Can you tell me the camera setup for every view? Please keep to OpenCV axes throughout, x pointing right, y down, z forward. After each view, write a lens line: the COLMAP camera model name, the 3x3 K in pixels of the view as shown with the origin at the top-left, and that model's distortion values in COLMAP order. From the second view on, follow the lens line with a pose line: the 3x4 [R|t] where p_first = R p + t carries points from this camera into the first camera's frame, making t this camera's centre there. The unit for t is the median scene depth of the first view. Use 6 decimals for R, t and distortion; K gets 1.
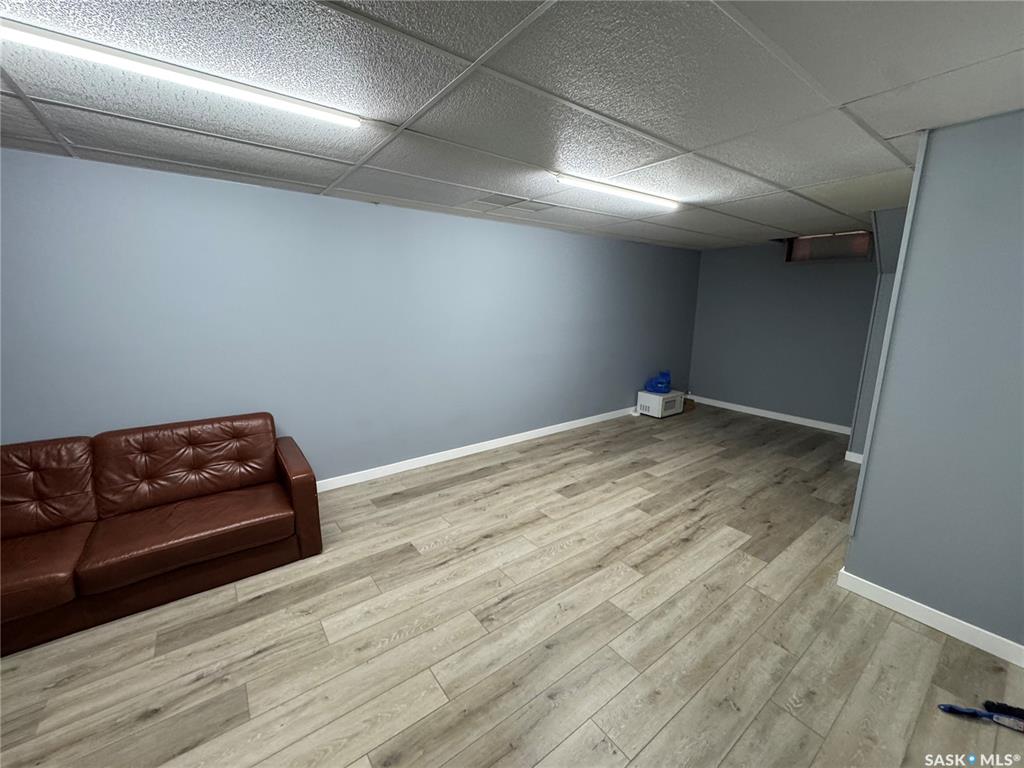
lens RADIAL K [[410.2, 0, 509.4], [0, 410.2, 384.7], [0, 0, 1]] dist [-0.000303, 0.001237]
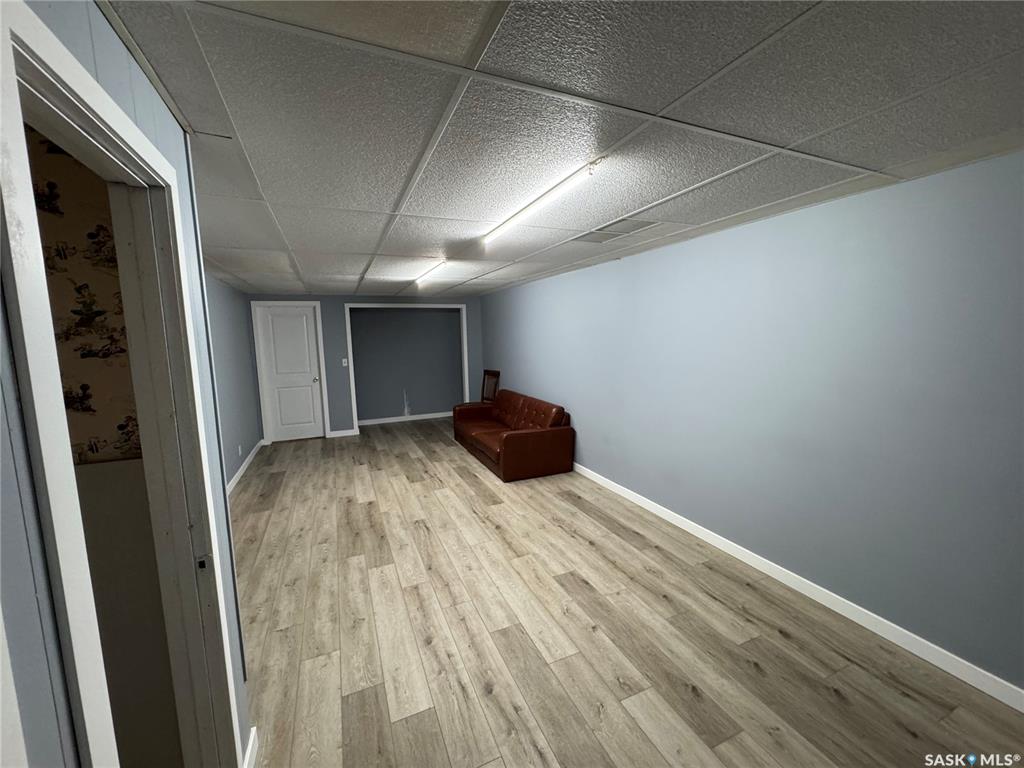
lens RADIAL K [[410.2, 0, 510.1], [0, 410.2, 383.1], [0, 0, 1]] dist [-0.000303, 0.001237]
pose [[-0.232091, 0.112520, -0.966164, 1.085413], [-0.172208, 0.972843, 0.154666, -0.257126], [0.957329, 0.202278, -0.206411, 1.187360]]
